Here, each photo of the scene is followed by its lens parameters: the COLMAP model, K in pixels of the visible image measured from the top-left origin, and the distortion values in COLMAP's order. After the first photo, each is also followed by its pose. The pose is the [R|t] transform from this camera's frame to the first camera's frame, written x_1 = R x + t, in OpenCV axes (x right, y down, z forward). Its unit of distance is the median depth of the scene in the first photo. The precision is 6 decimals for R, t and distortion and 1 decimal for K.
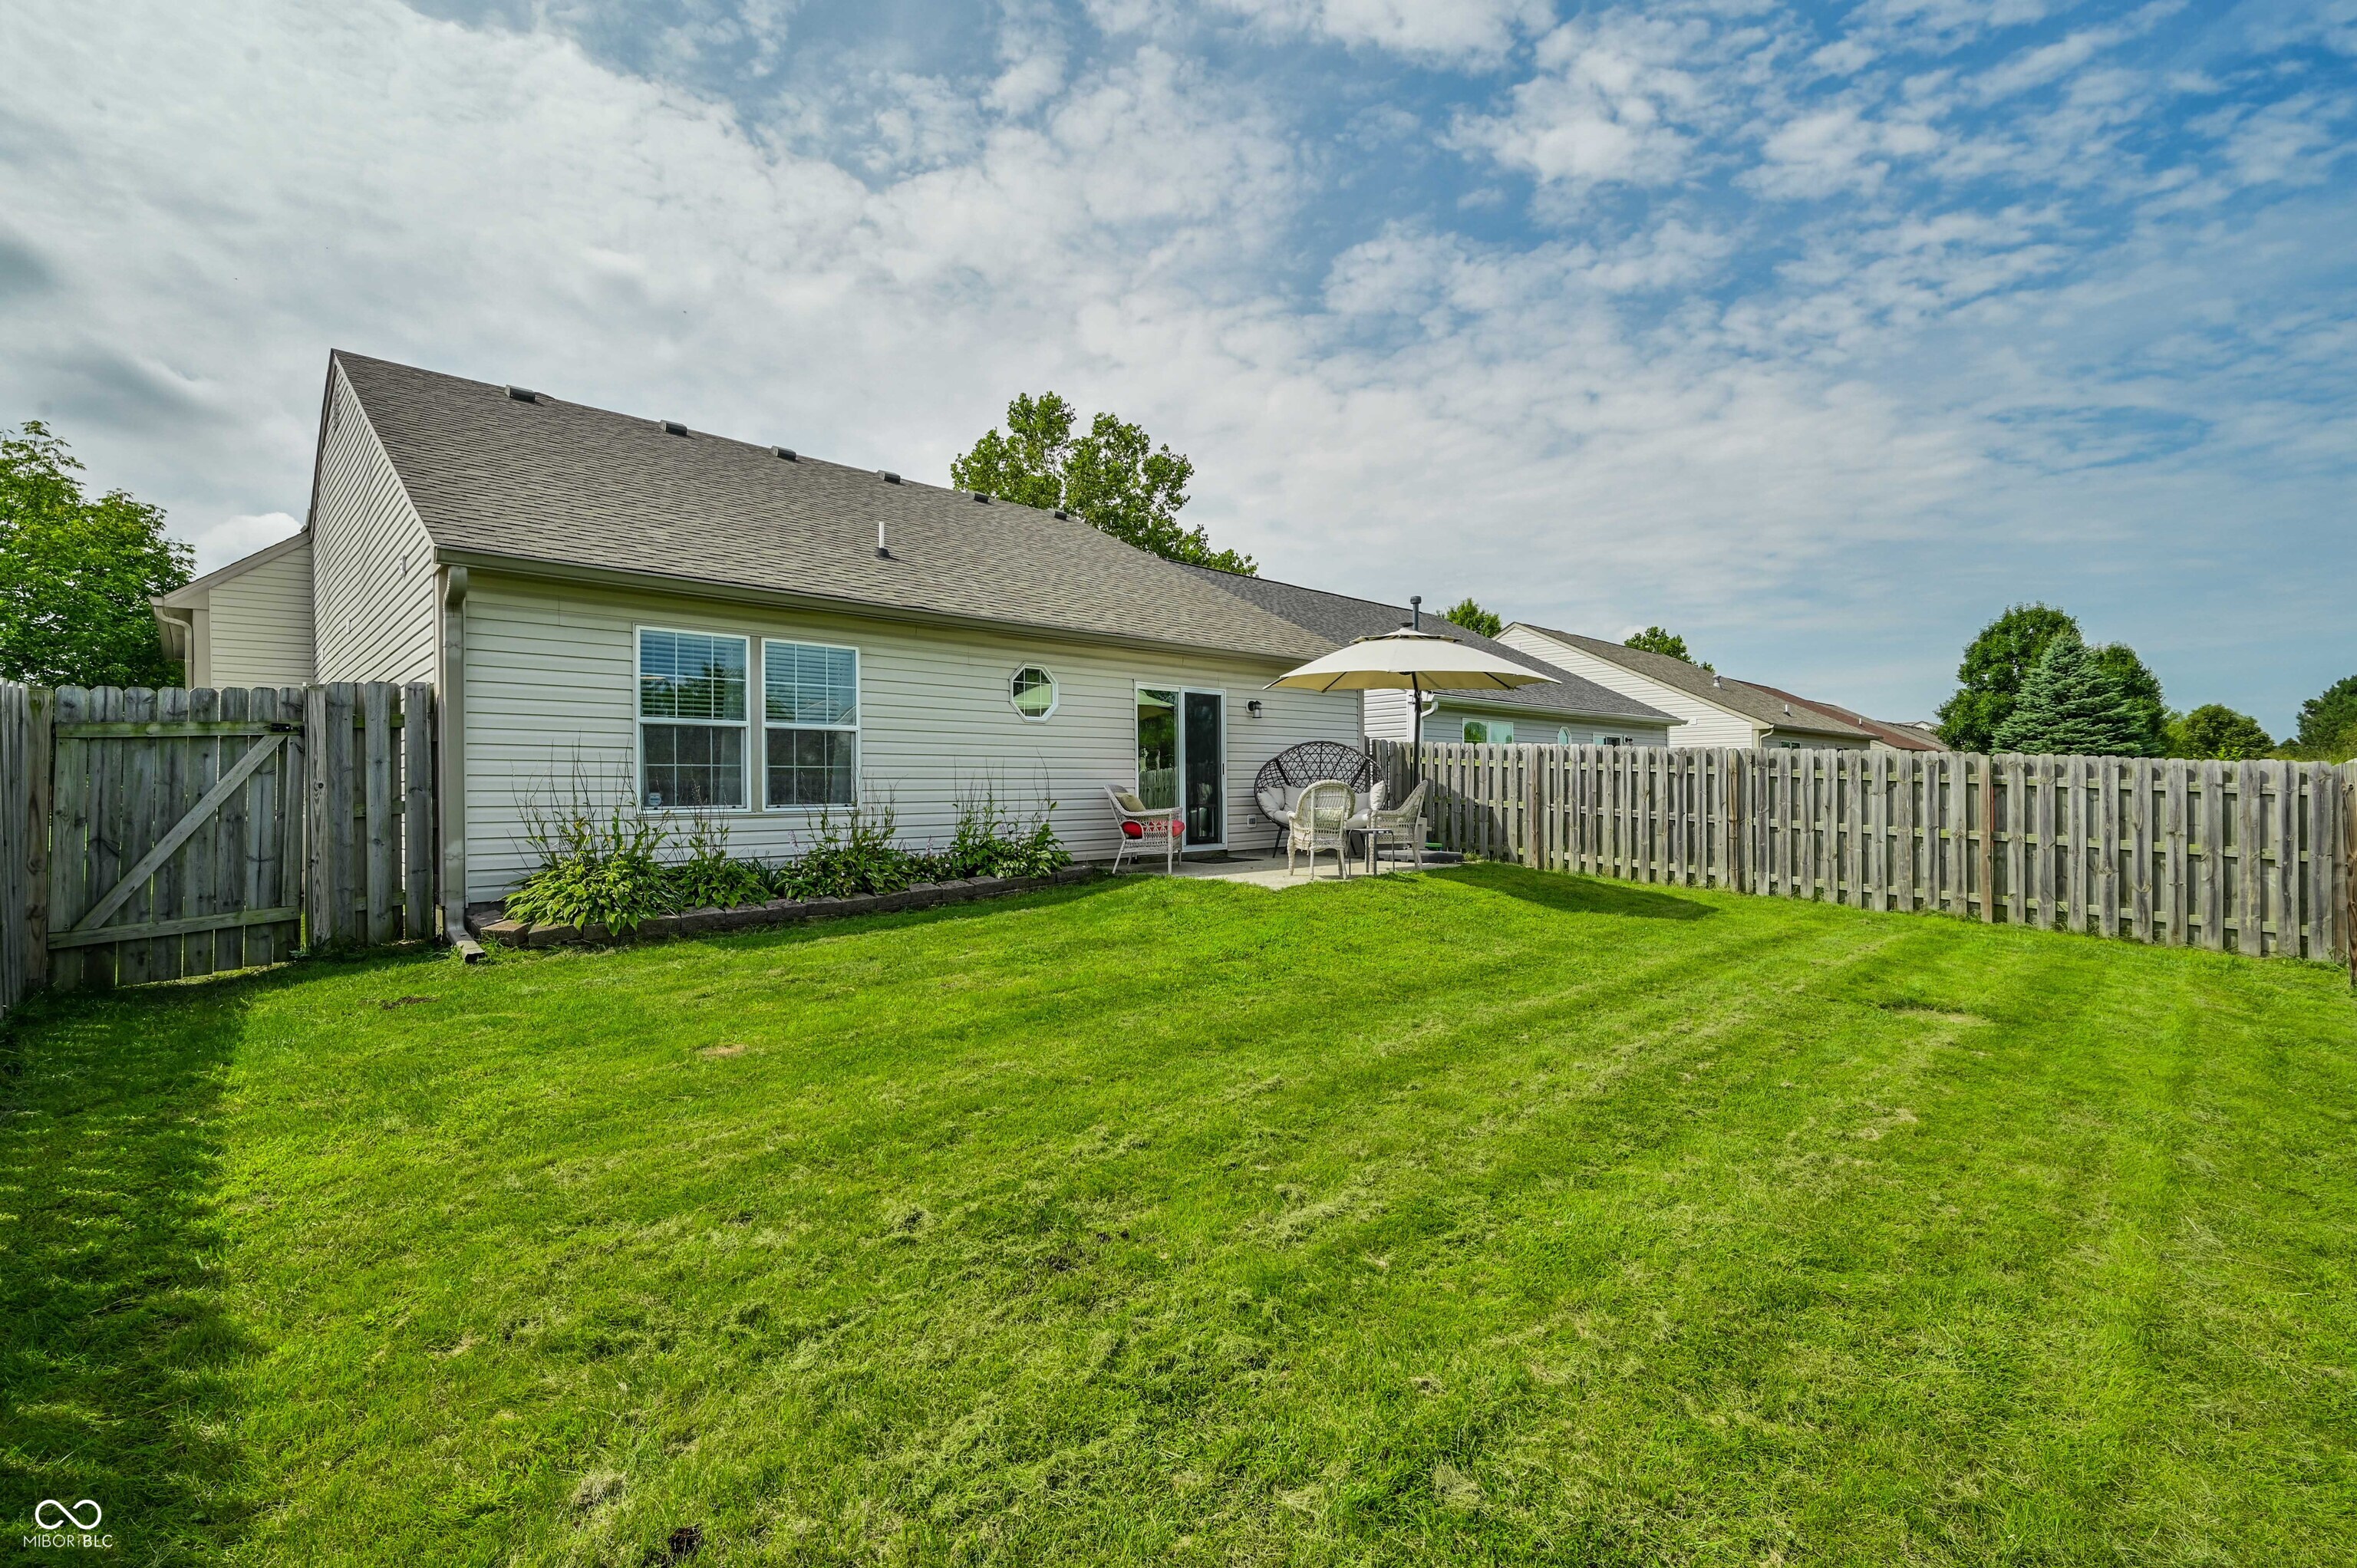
lens RADIAL K [[1014.8, 0, 1178.5], [0, 1014.8, 784.0], [0, 0, 1]] dist [0.000591, -0.008835]
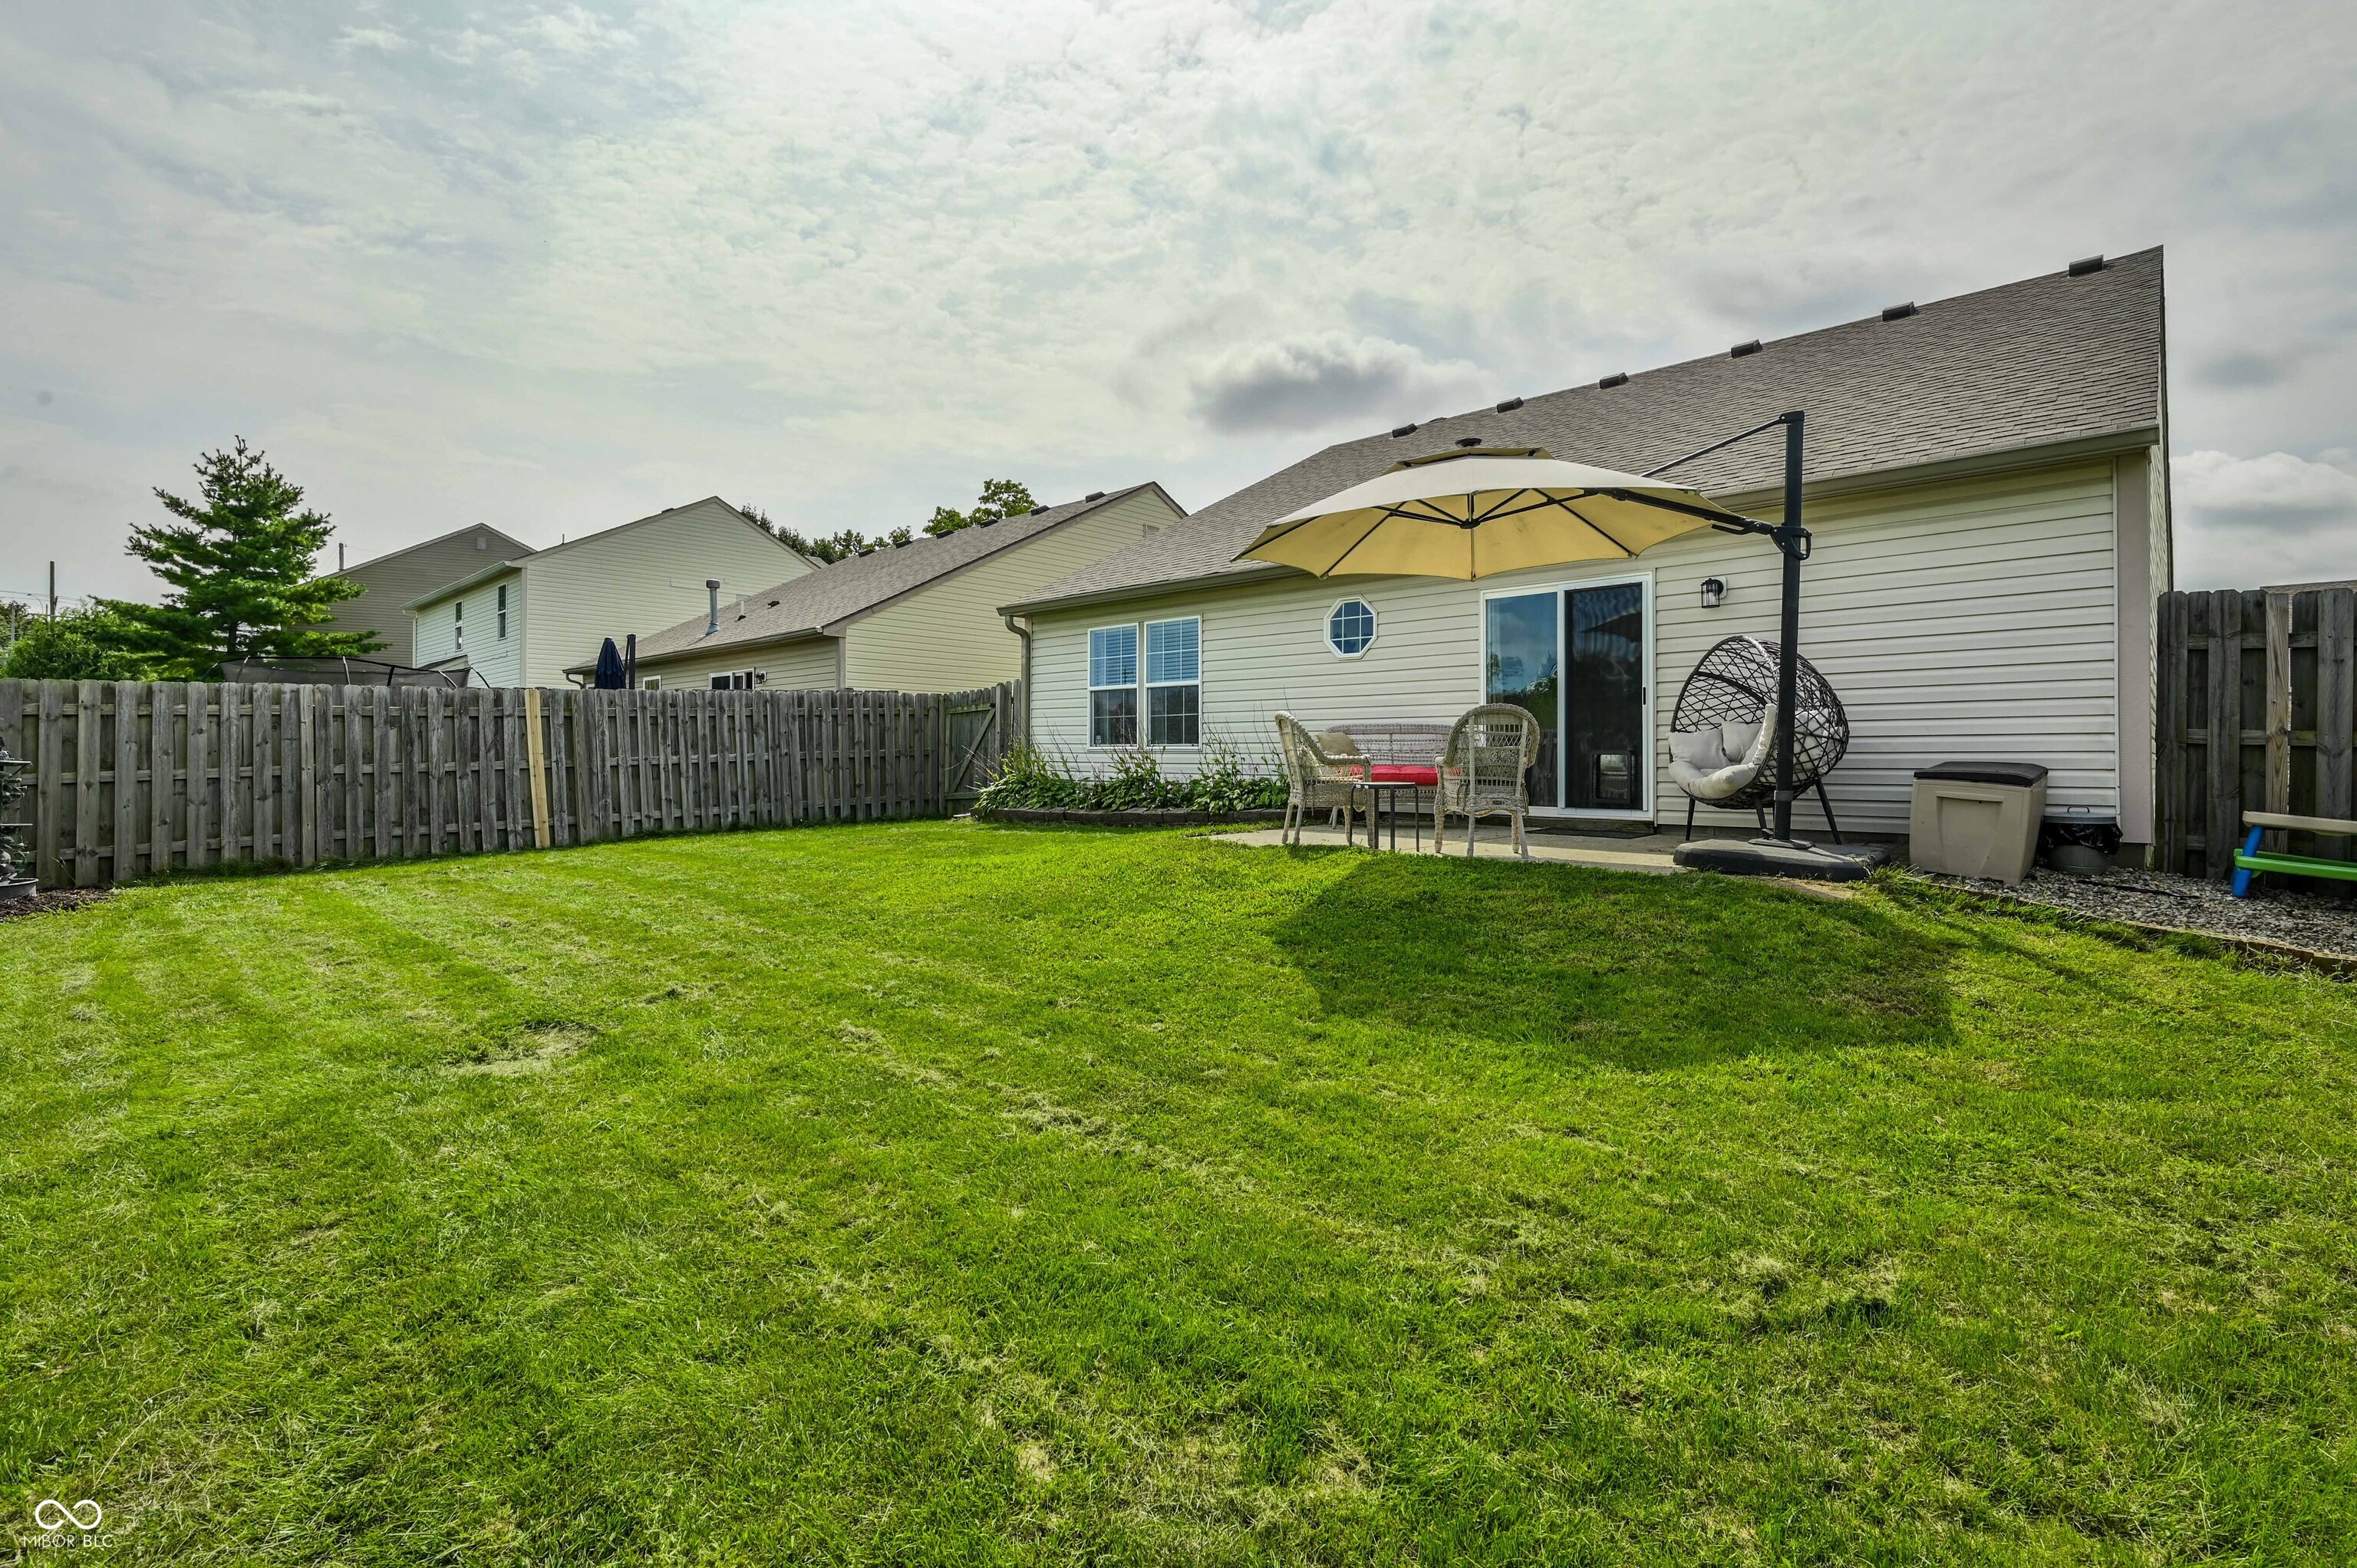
lens RADIAL K [[1079.9, 0, 1186.8], [0, 1079.9, 749.5], [0, 0, 1]] dist [-0.003145, -0.000337]
pose [[0.050523, 0.005774, -0.998706, 1.005001], [0.007199, 0.999955, 0.006145, 0.018687], [0.998697, -0.007500, 0.050479, 0.937929]]
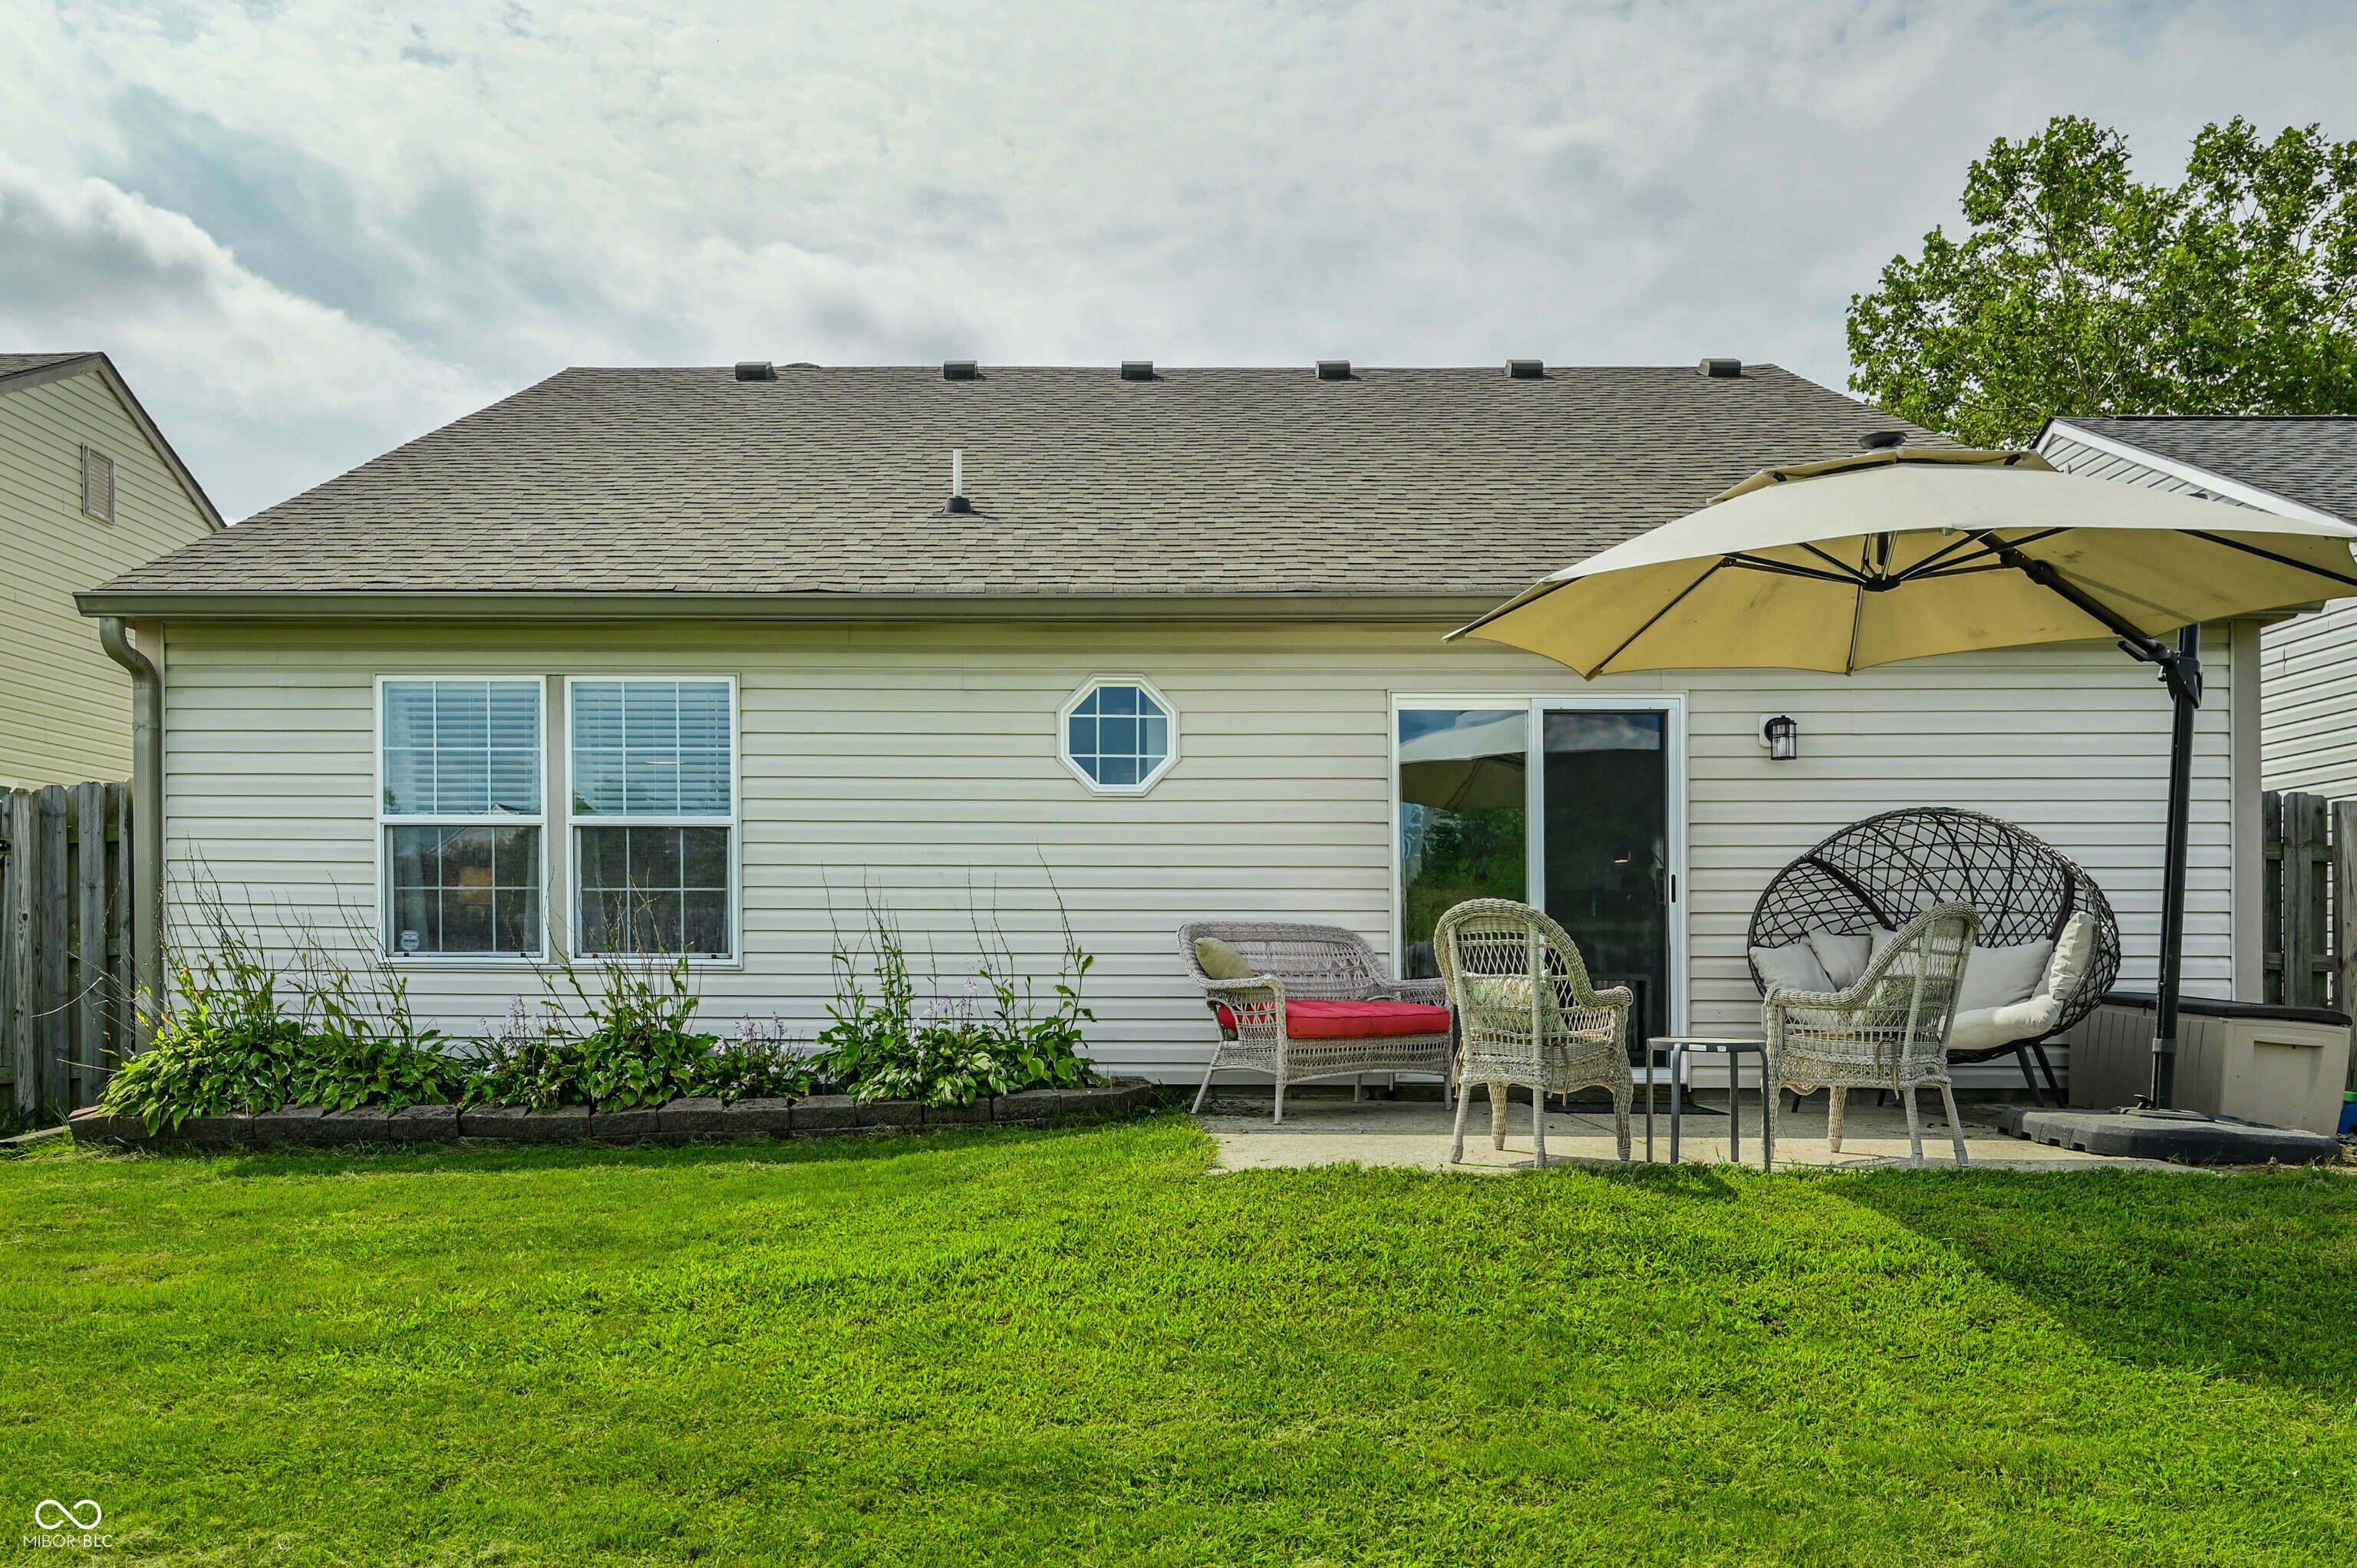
lens RADIAL K [[1727.6, 0, 1174.4], [0, 1727.6, 973.8], [0, 0, 1]] dist [-0.005462, -0.003181]
pose [[0.711031, 0.014433, -0.703013, 0.550785], [-0.005943, 0.999877, 0.014517, 0.015654], [0.703136, -0.006144, 0.711029, 0.498285]]
